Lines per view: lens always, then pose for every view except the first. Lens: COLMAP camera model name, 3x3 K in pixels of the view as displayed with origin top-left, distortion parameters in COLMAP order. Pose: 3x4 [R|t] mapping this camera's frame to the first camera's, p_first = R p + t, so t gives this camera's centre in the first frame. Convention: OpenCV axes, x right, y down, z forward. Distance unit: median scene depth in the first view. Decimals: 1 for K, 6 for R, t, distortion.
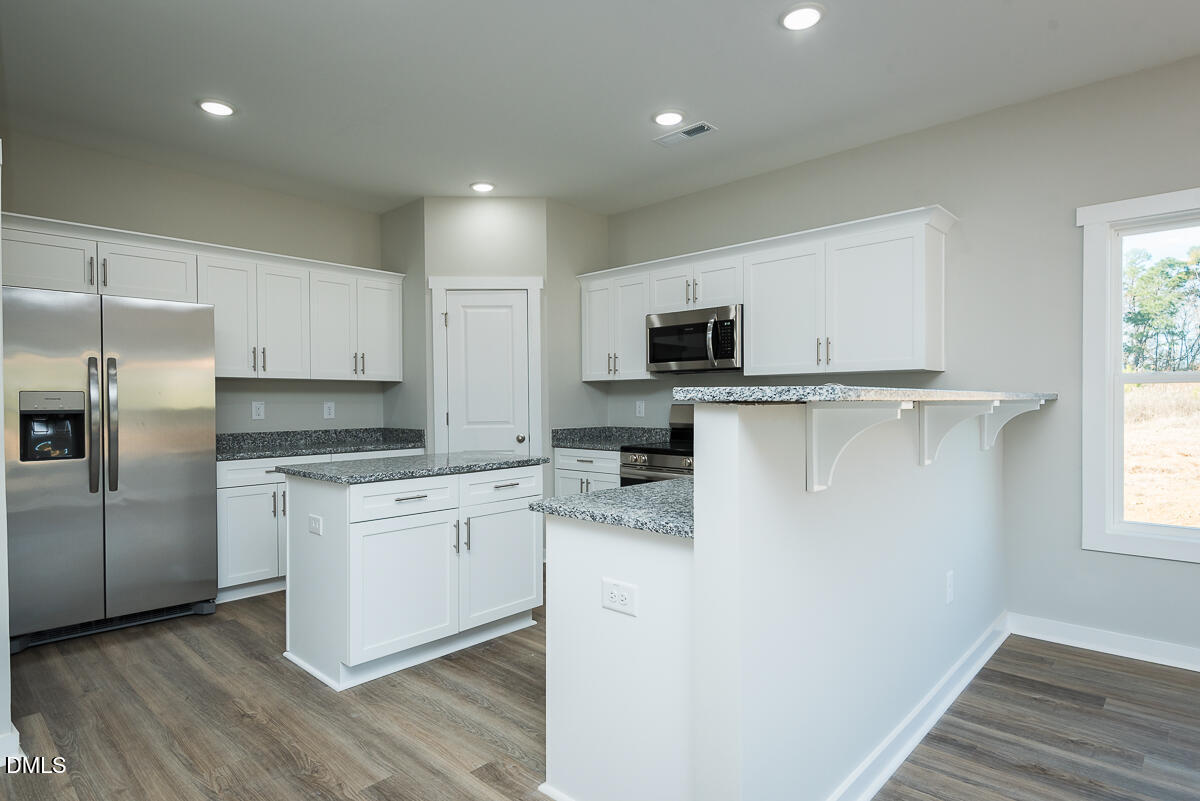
lens RADIAL K [[645.1, 0, 604.6], [0, 645.1, 408.8], [0, 0, 1]] dist [-0.004015, 0.001170]
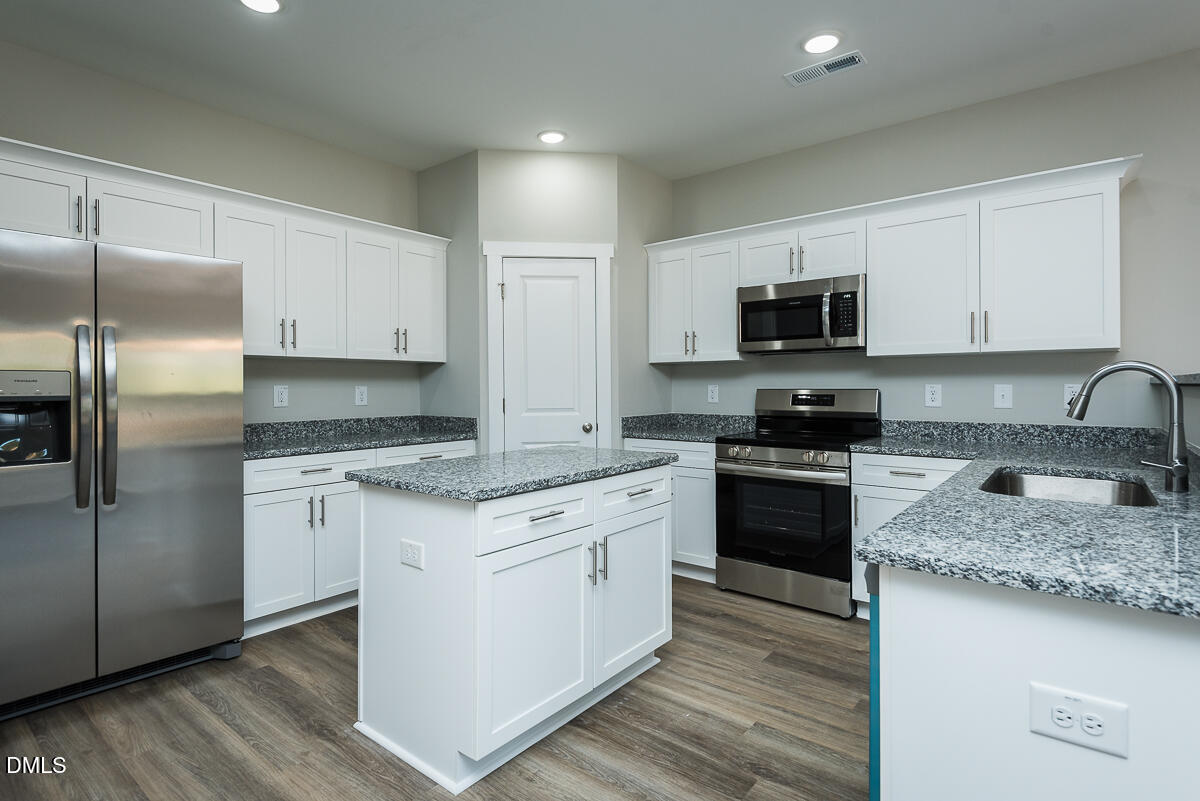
lens RADIAL K [[606.8, 0, 599.0], [0, 606.8, 384.7], [0, 0, 1]] dist [0.007158, -0.002193]
pose [[0.997762, 0.001741, 0.066839, -0.218481], [-0.000929, 0.999925, -0.012182, -0.003133], [-0.066855, 0.012093, 0.997689, 0.228045]]
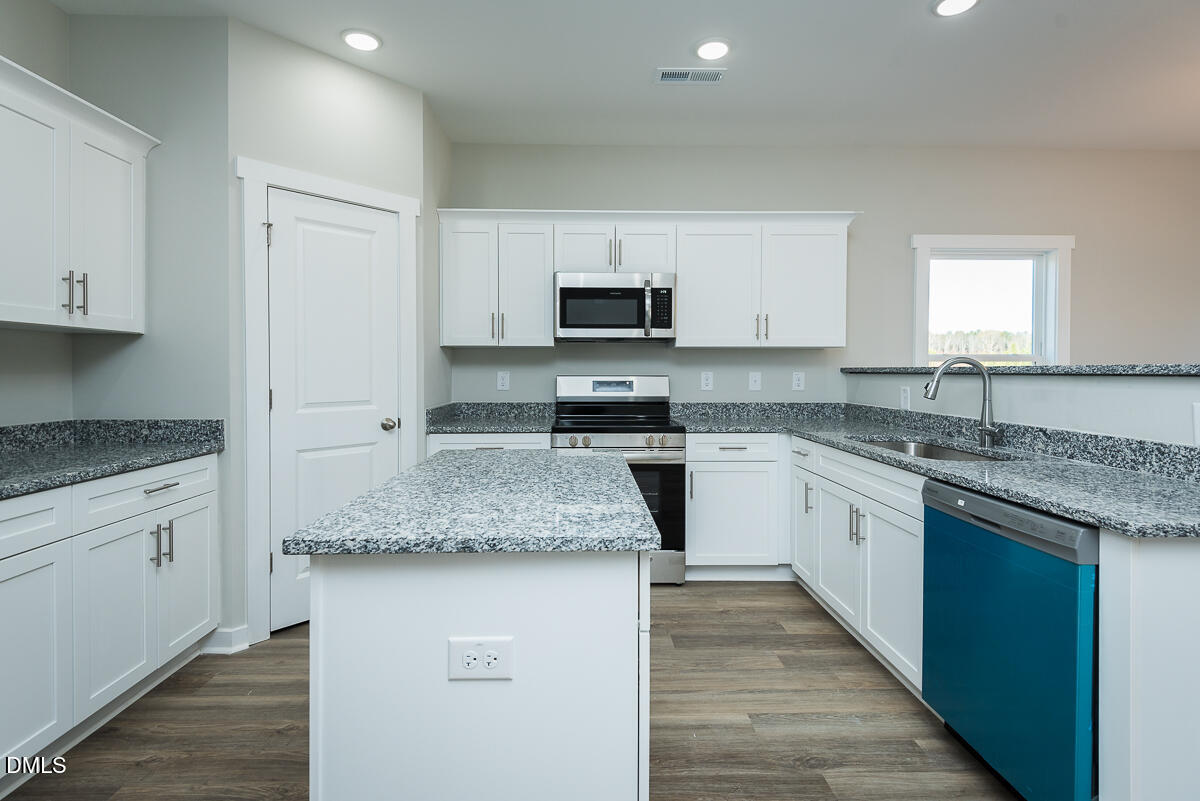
lens RADIAL K [[560.4, 0, 606.0], [0, 560.4, 375.9], [0, 0, 1]] dist [0.017246, -0.004490]
pose [[0.715159, 0.000214, 0.698961, -0.498021], [0.001803, 0.999996, -0.002152, -0.006293], [-0.698959, 0.002799, 0.715156, 0.514373]]
